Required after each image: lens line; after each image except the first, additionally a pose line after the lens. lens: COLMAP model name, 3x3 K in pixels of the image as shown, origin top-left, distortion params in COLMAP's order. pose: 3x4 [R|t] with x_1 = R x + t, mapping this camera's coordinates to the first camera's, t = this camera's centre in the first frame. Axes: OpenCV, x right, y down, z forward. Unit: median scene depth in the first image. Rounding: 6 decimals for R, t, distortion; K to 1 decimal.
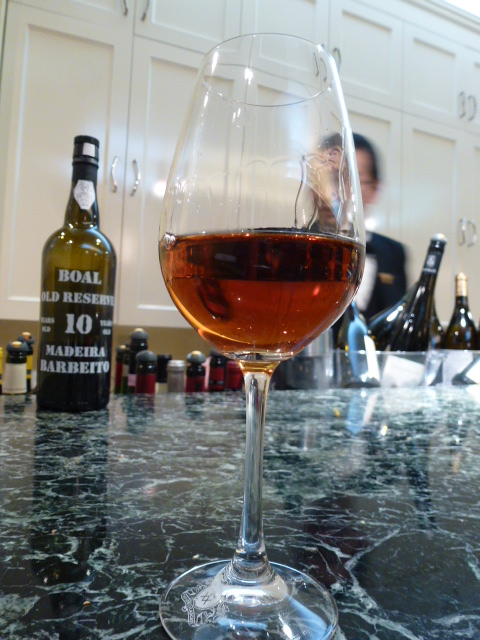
lens RADIAL K [[462.7, 0, 239.0], [0, 462.7, 321.9], [0, 0, 1]] dist [-0.063814, 0.020702]
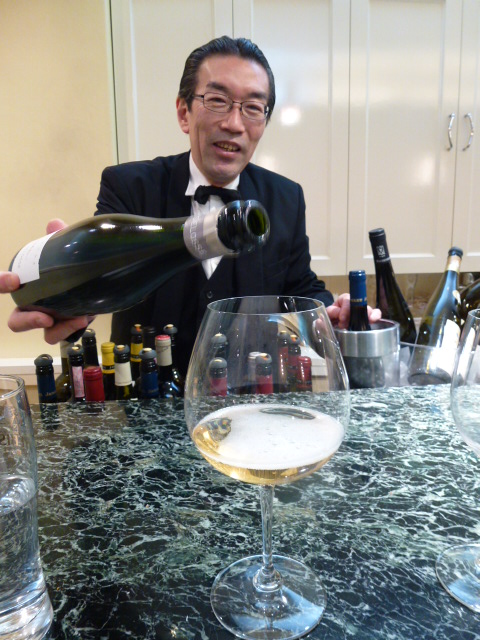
lens RADIAL K [[462.7, 0, 238.4], [0, 462.7, 329.0], [0, 0, 1]] dist [-0.063814, 0.020702]
pose [[0.941909, 0.005651, -0.335820, 0.621105], [0.068078, 0.975892, 0.207365, -0.621049], [0.328896, -0.218181, 0.918817, -0.094354]]
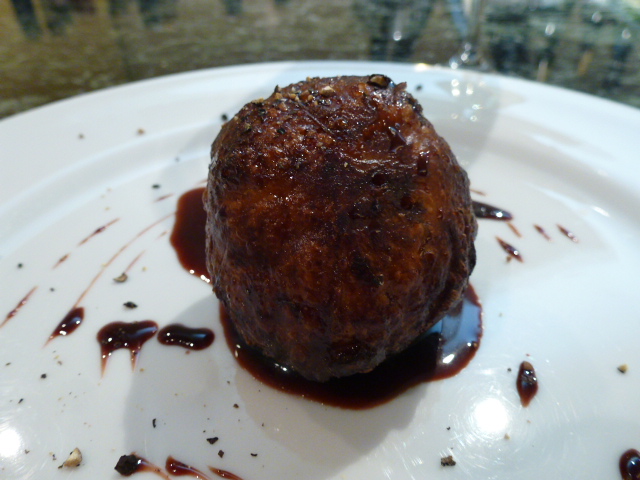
lens RADIAL K [[462.7, 0, 322.3], [0, 462.7, 239.4], [0, 0, 1]] dist [-0.063814, 0.020702]
pose [[0.986919, 0.054060, -0.151884, 0.472955], [0.048225, 0.799975, 0.598092, 0.059845], [0.153836, -0.597593, 0.786903, -0.259289]]
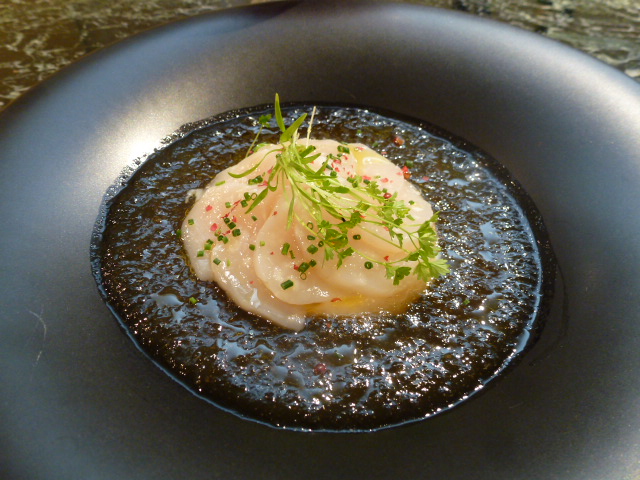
lens RADIAL K [[462.7, 0, 316.3], [0, 462.7, 240.1], [0, 0, 1]] dist [-0.063814, 0.020702]
pose [[0.996032, 0.042128, -0.078389, 0.548188], [0.032728, 0.645721, 0.762872, -0.120967], [0.082755, -0.762411, 0.641780, -0.261315]]
